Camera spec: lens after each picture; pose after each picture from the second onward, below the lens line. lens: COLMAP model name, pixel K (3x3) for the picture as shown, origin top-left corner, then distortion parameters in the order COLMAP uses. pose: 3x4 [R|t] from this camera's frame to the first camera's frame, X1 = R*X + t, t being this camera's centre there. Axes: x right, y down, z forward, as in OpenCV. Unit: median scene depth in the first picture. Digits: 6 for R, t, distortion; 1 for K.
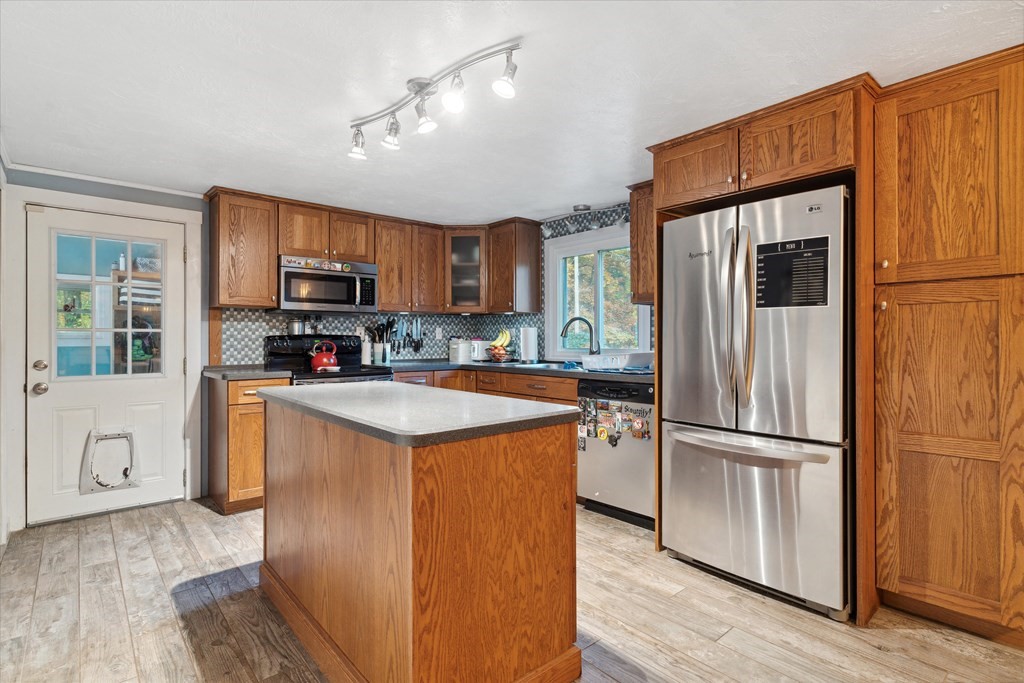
lens RADIAL K [[498.5, 0, 493.8], [0, 498.5, 337.2], [0, 0, 1]] dist [0.001946, -0.000104]
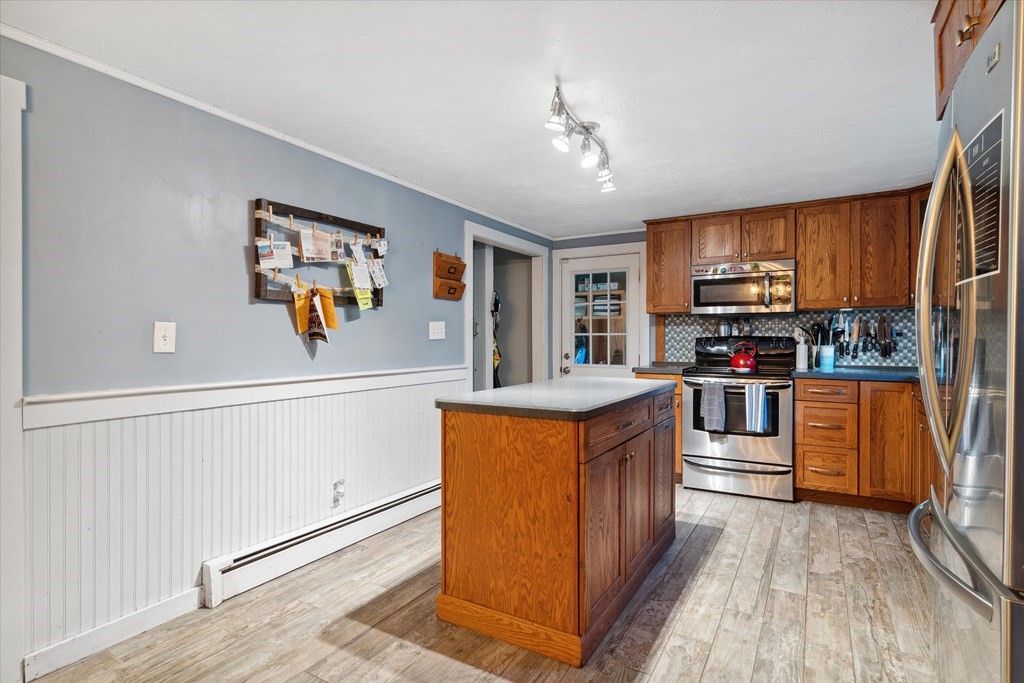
lens RADIAL K [[498.5, 0, 515.8], [0, 498.5, 340.3], [0, 0, 1]] dist [0.001946, -0.000104]
pose [[0.344548, 0.002354, -0.938766, 0.512061], [0.002660, 0.999990, 0.003484, -0.002027], [0.938765, -0.003697, 0.344538, 0.243254]]
